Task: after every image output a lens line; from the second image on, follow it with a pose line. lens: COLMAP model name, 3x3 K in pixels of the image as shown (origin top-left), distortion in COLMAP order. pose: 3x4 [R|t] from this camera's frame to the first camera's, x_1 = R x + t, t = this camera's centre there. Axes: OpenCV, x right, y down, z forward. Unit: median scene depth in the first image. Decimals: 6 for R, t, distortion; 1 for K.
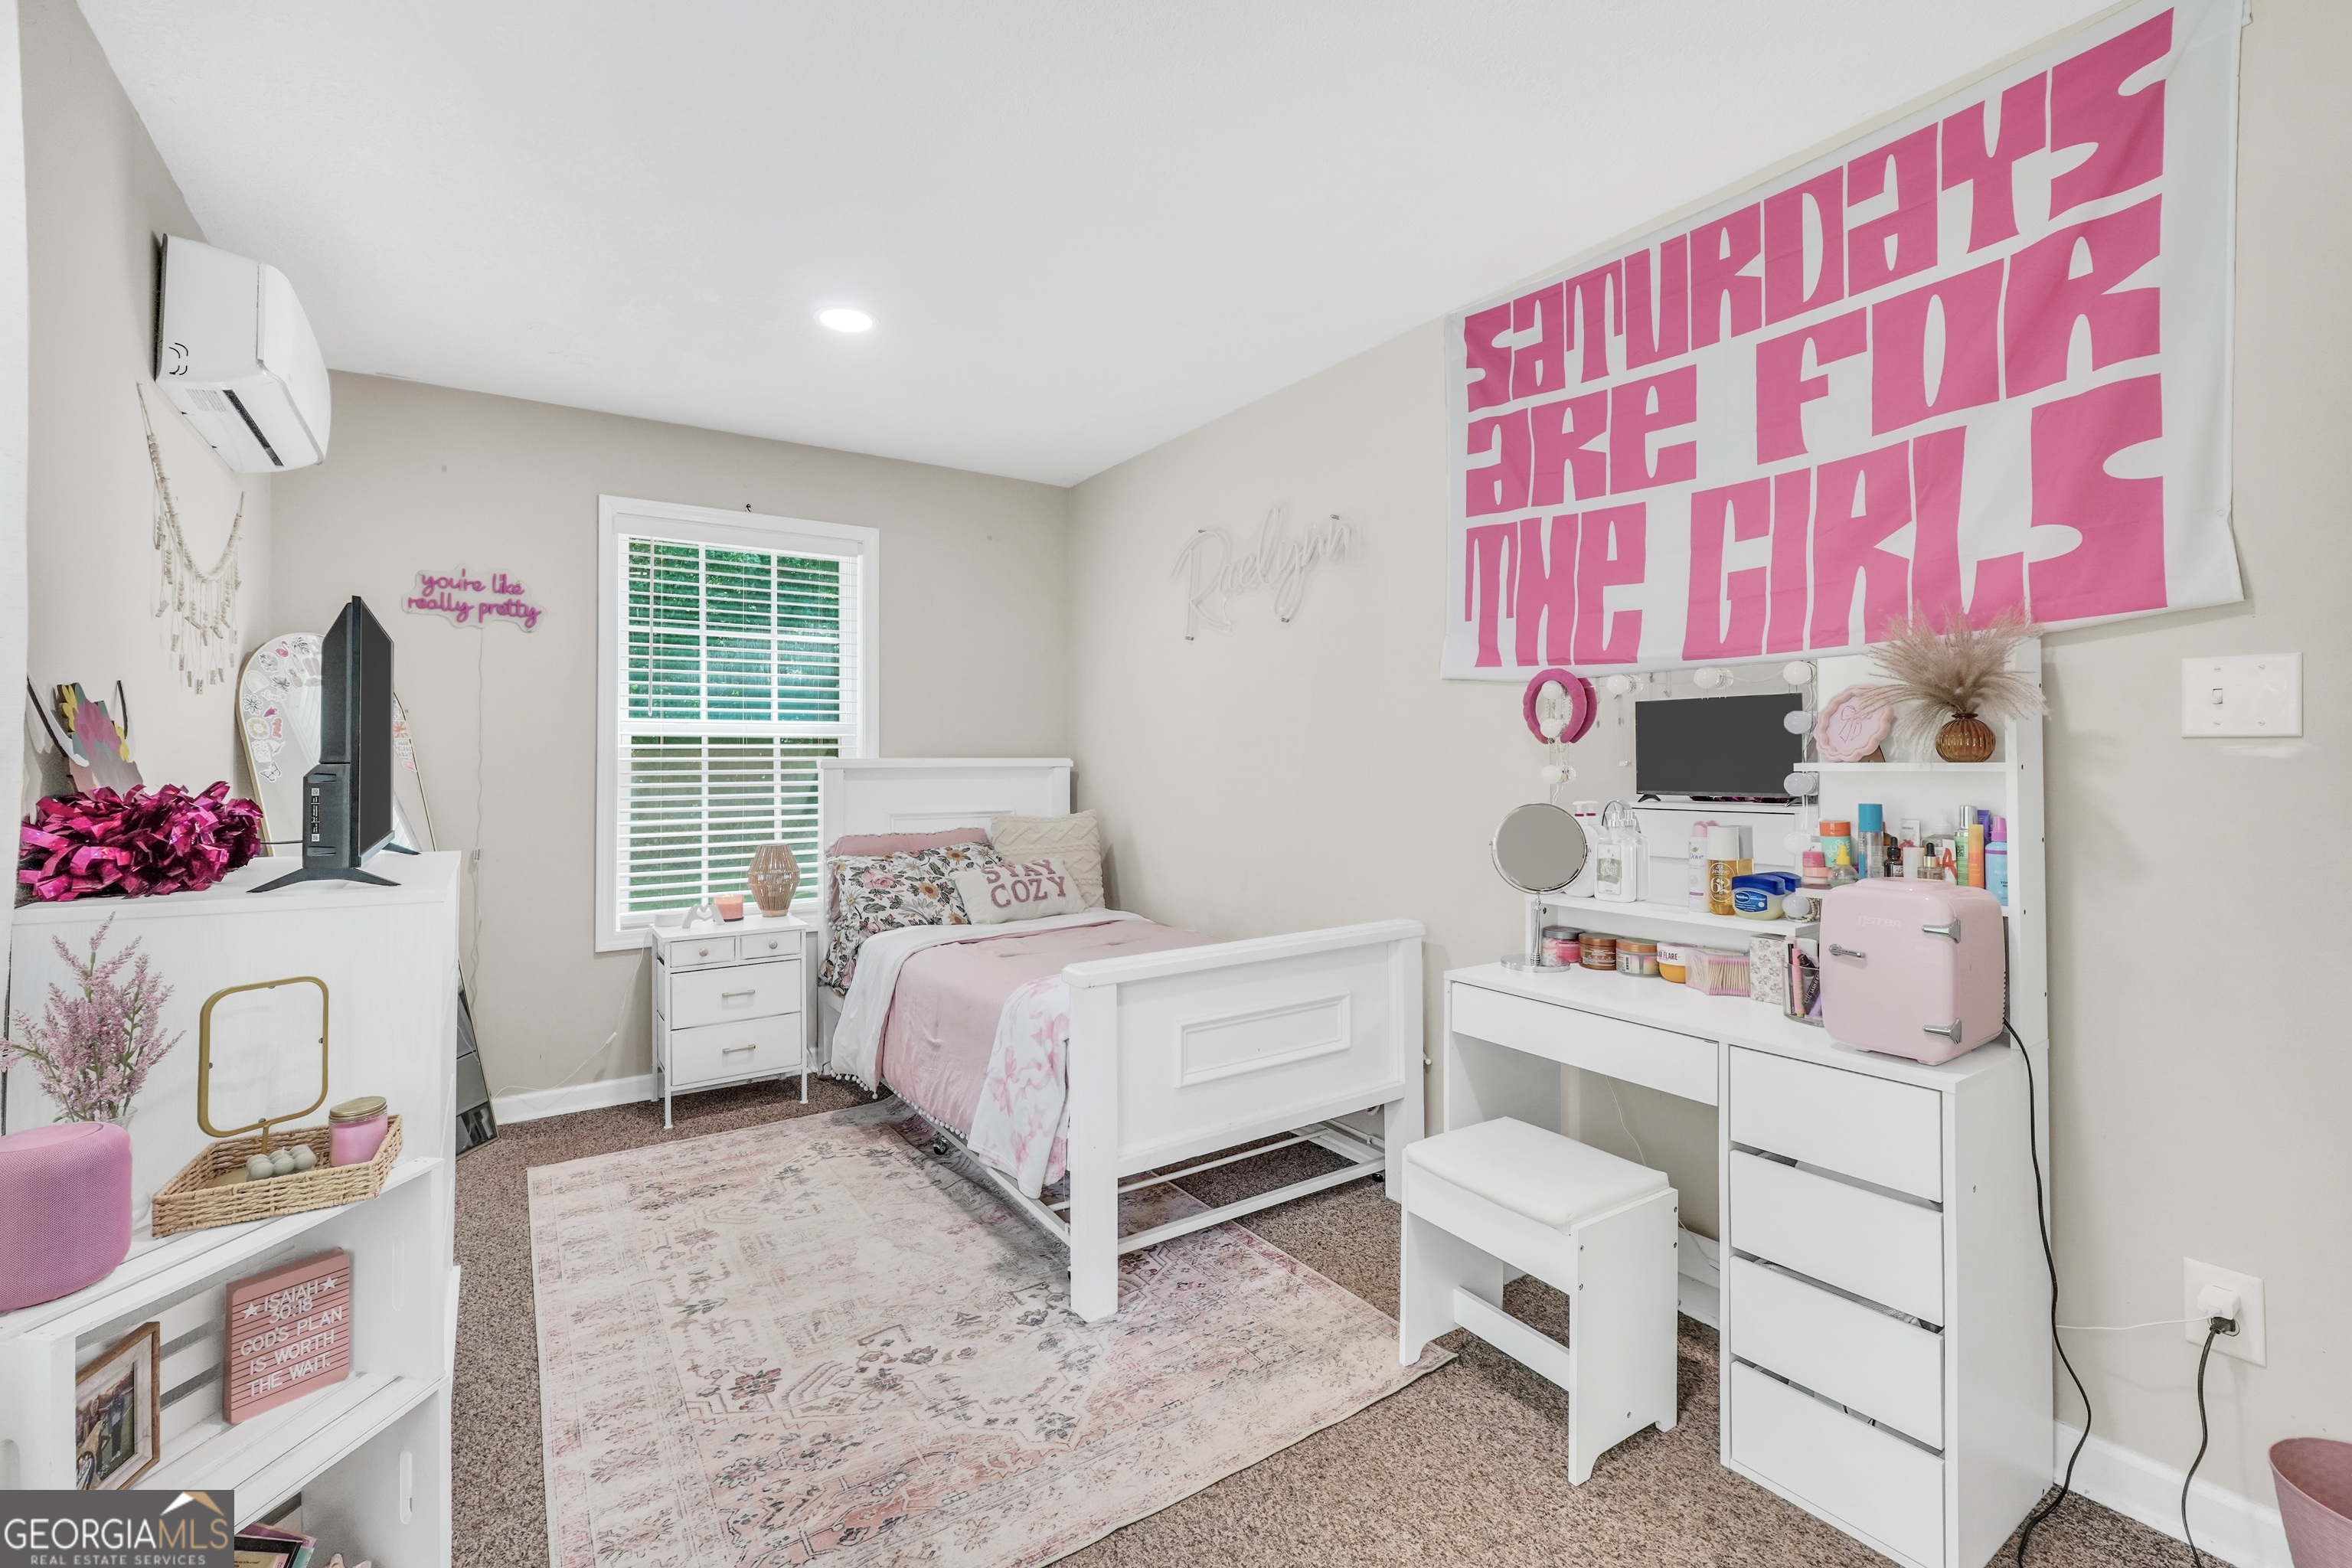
lens RADIAL K [[1011.7, 0, 1160.9], [0, 1011.7, 725.9], [0, 0, 1]] dist [-0.016147, 0.006494]
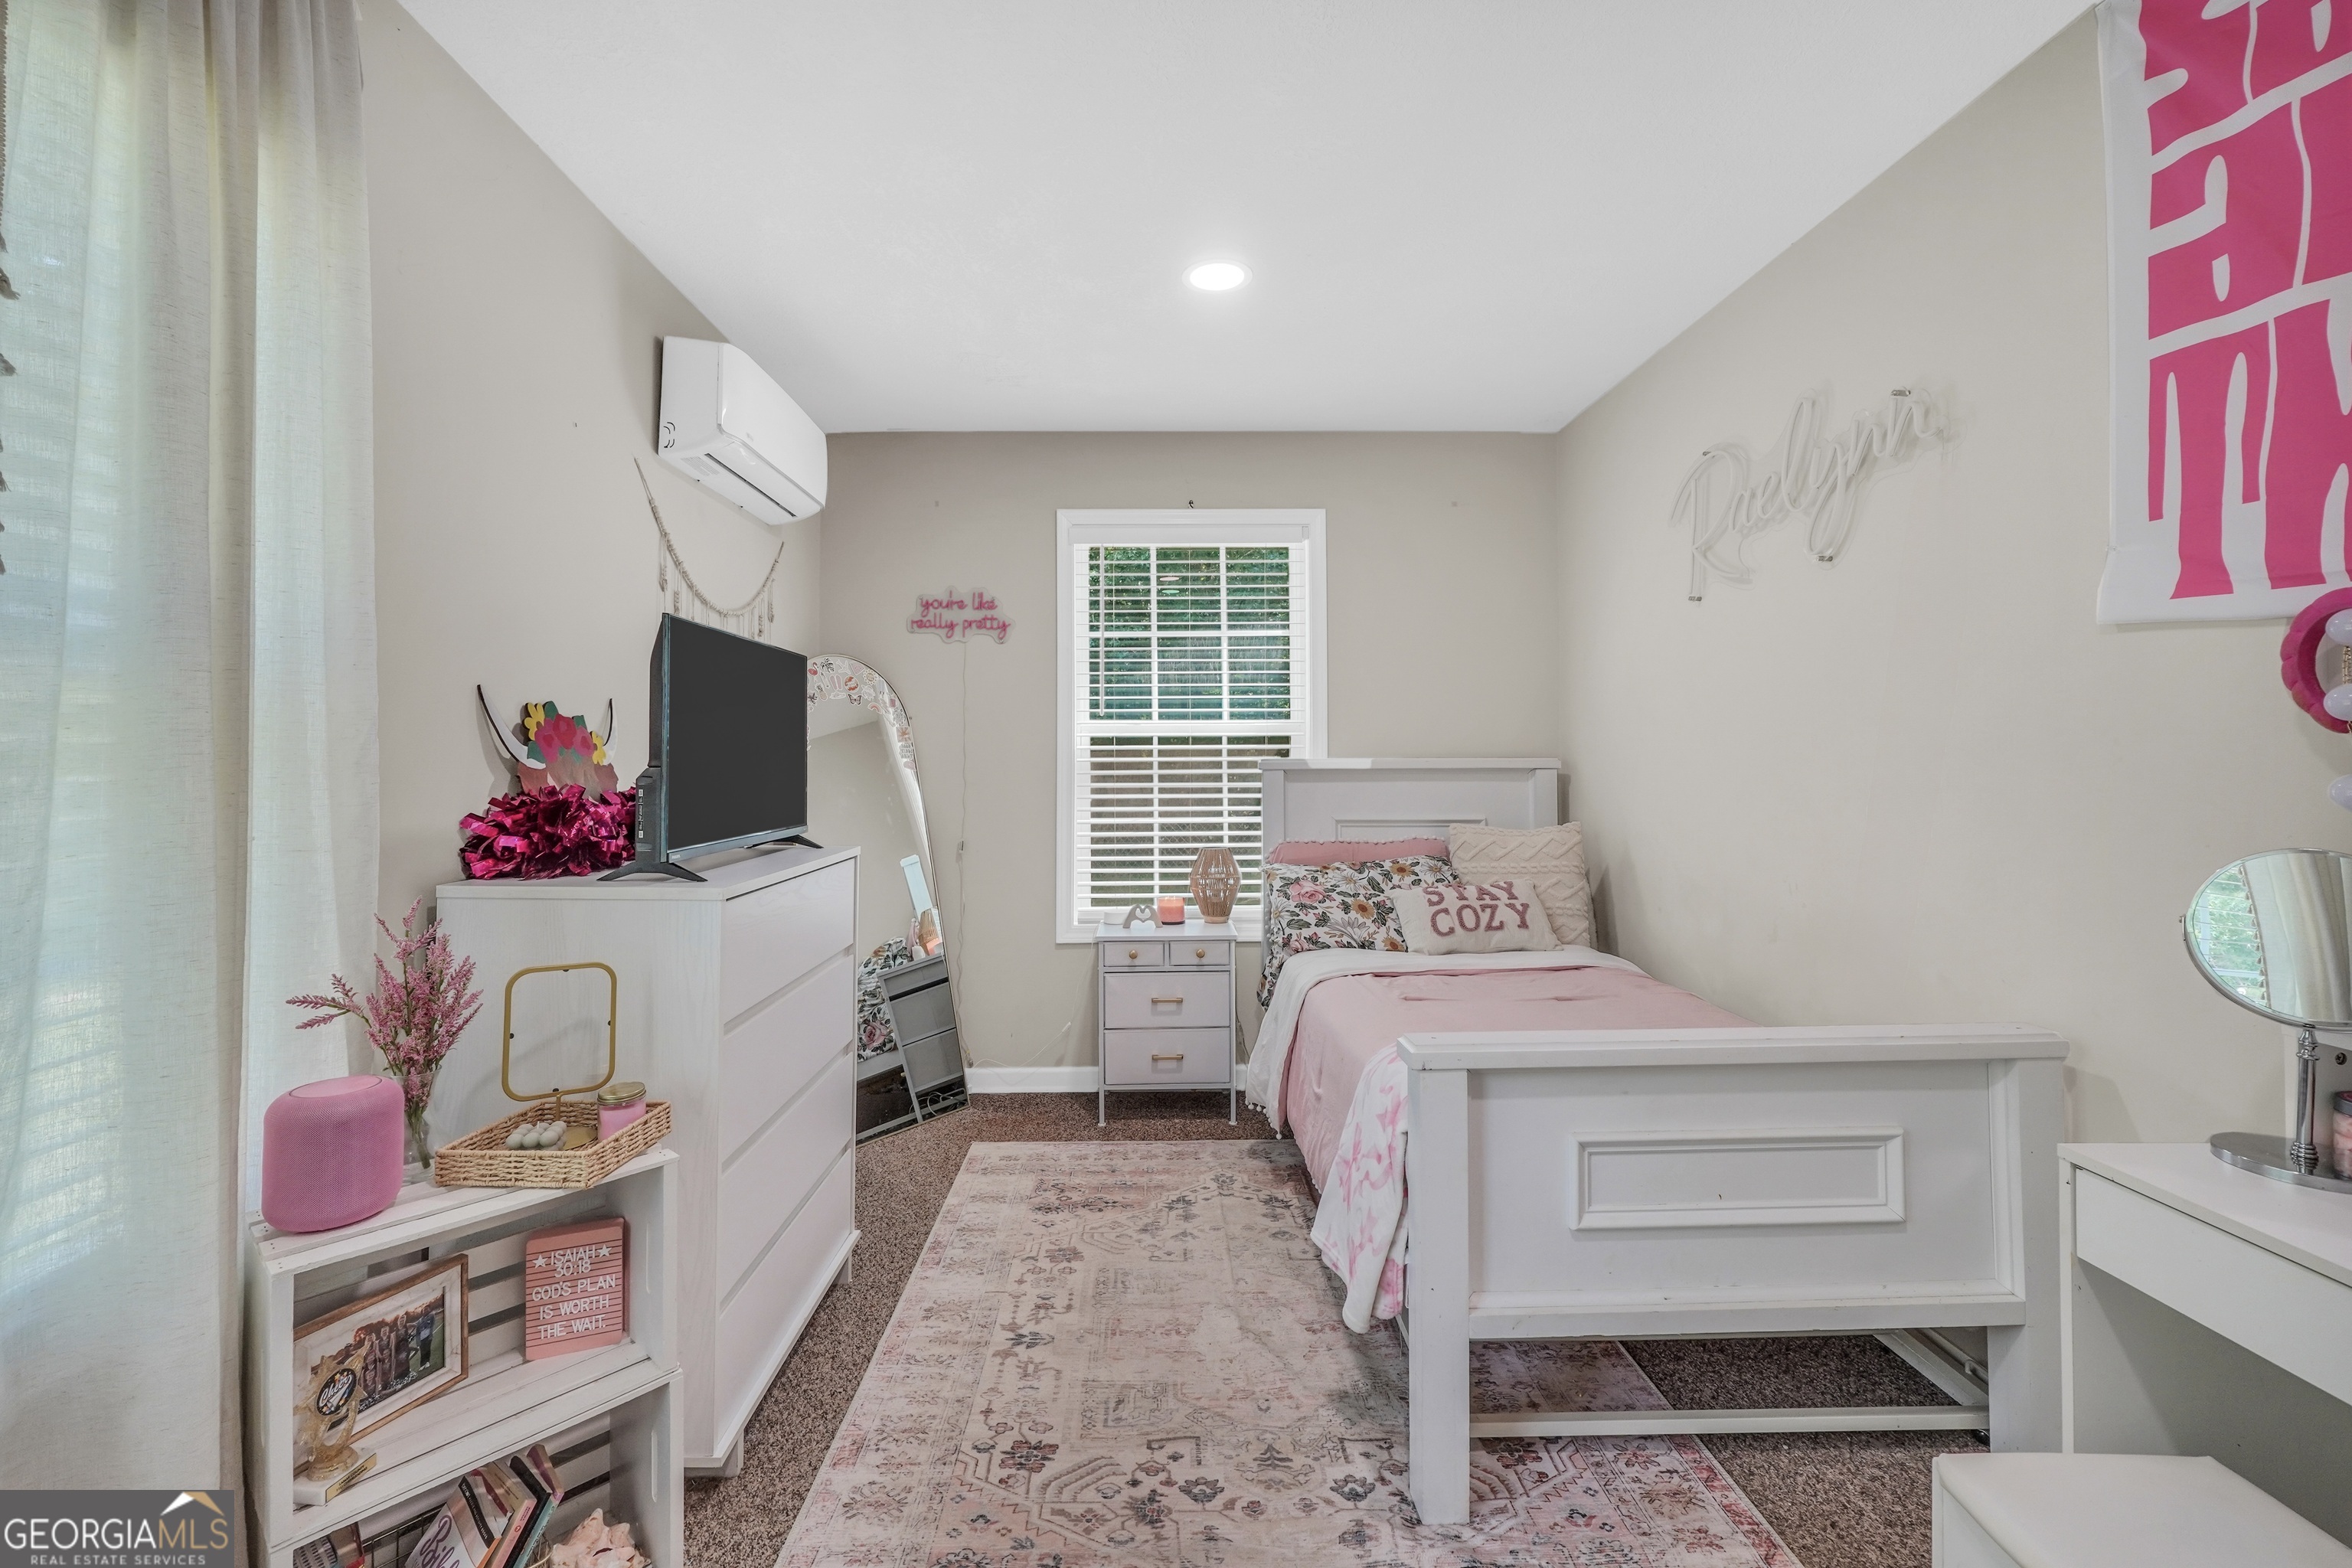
lens RADIAL K [[1011.7, 0, 1160.9], [0, 1011.7, 725.9], [0, 0, 1]] dist [-0.016147, 0.006494]
pose [[0.838823, -0.017781, -0.544114, 0.131742], [0.019172, 0.999811, -0.003116, 0.003470], [0.544067, -0.007818, 0.839005, 0.207769]]
